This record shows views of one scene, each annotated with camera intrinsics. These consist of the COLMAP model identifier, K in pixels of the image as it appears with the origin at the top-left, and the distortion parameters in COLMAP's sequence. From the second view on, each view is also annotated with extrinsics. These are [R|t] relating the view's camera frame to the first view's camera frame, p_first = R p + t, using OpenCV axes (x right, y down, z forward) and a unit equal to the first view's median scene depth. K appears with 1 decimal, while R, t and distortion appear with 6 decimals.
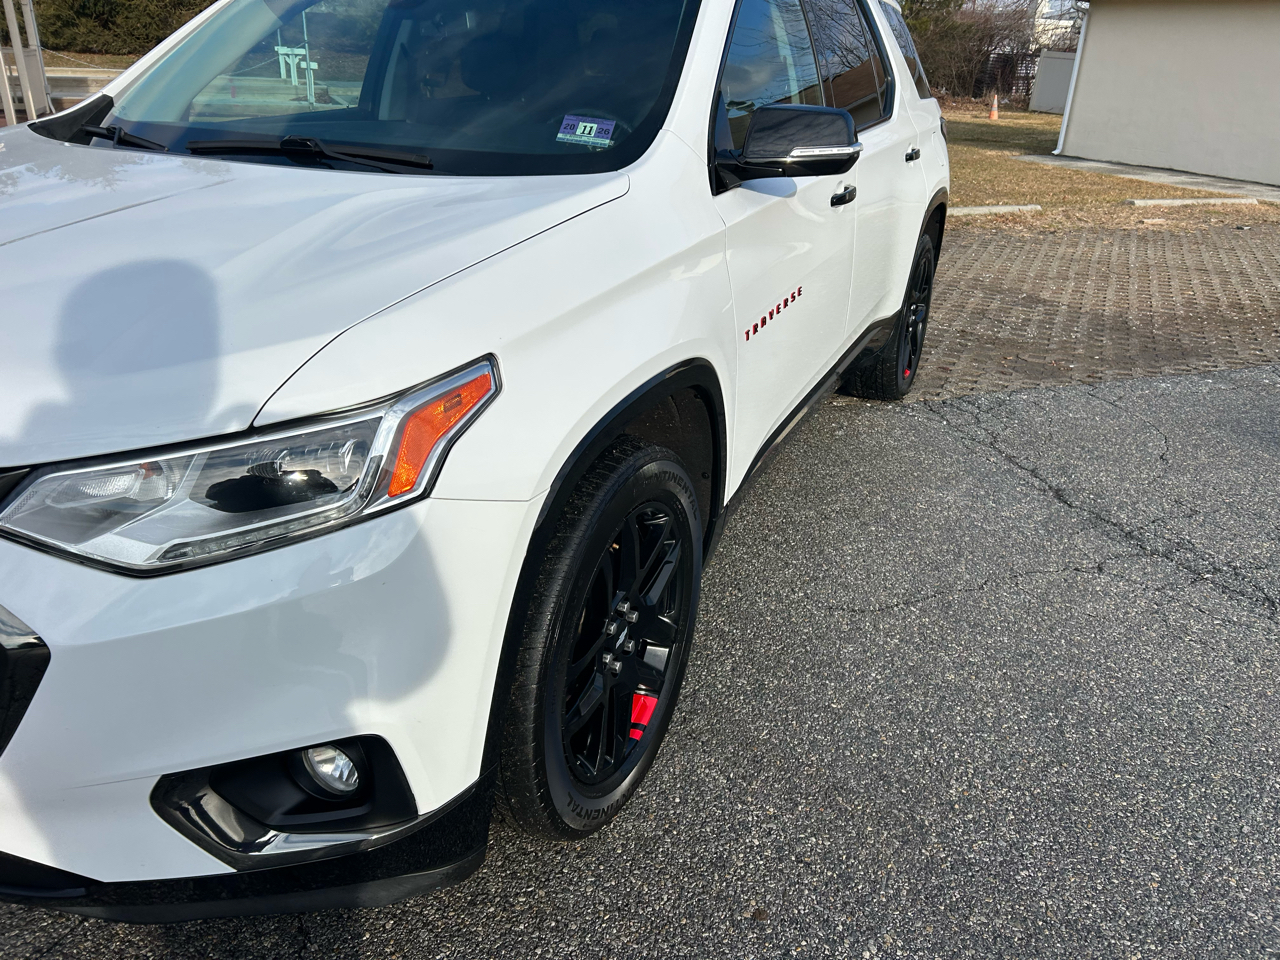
lens RADIAL K [[962.2, 0, 649.9], [0, 962.2, 465.4], [0, 0, 1]] dist [0.038644, -0.037585]
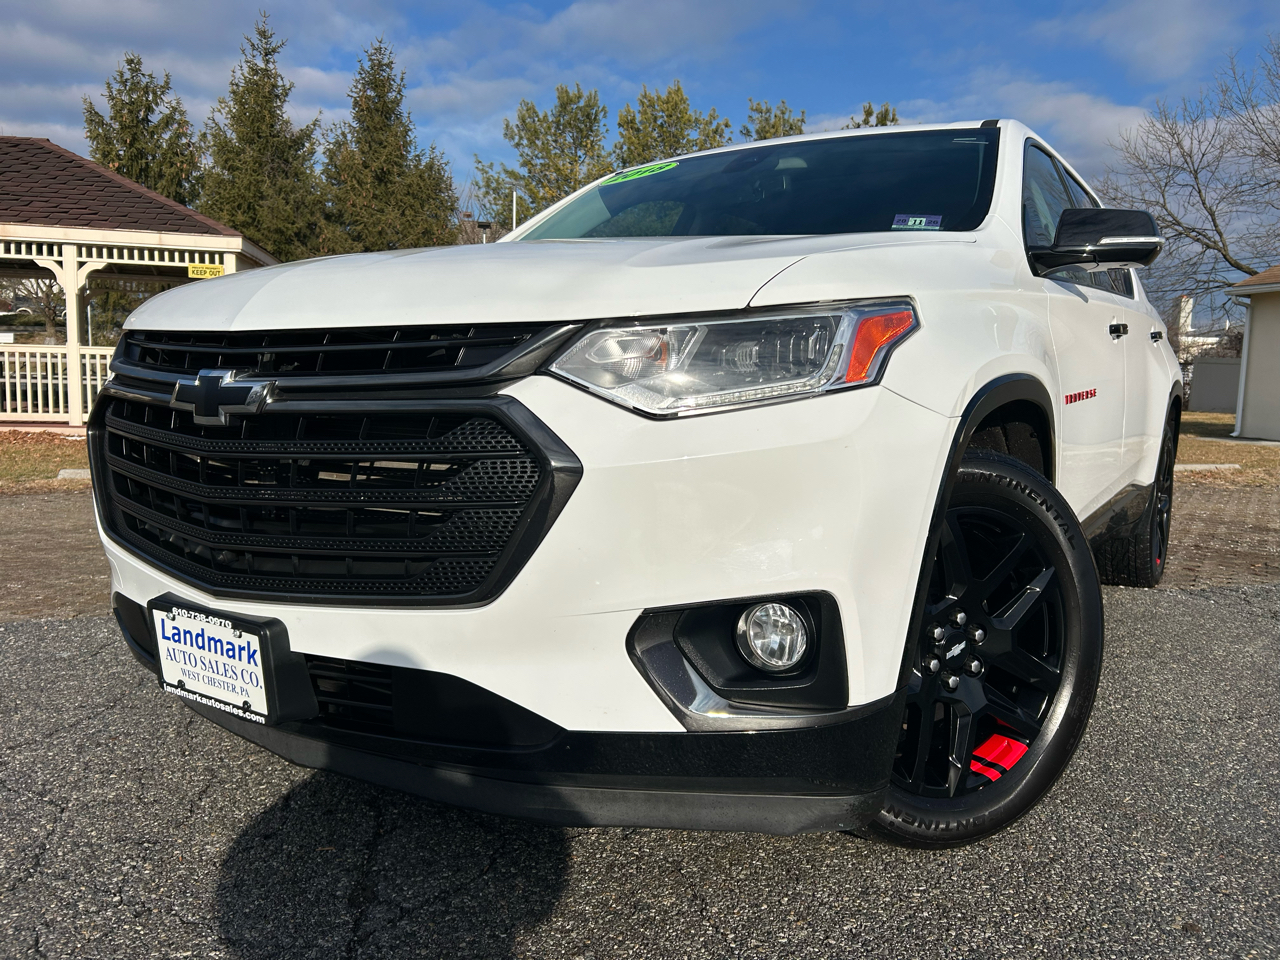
lens RADIAL K [[959.0, 0, 653.5], [0, 959.0, 473.5], [0, 0, 1]] dist [0.044056, -0.046676]
pose [[0.989345, -0.002153, -0.145575, -0.192362], [-0.041886, 0.953408, -0.298762, 0.271321], [0.139436, 0.301677, 0.943159, -0.035790]]
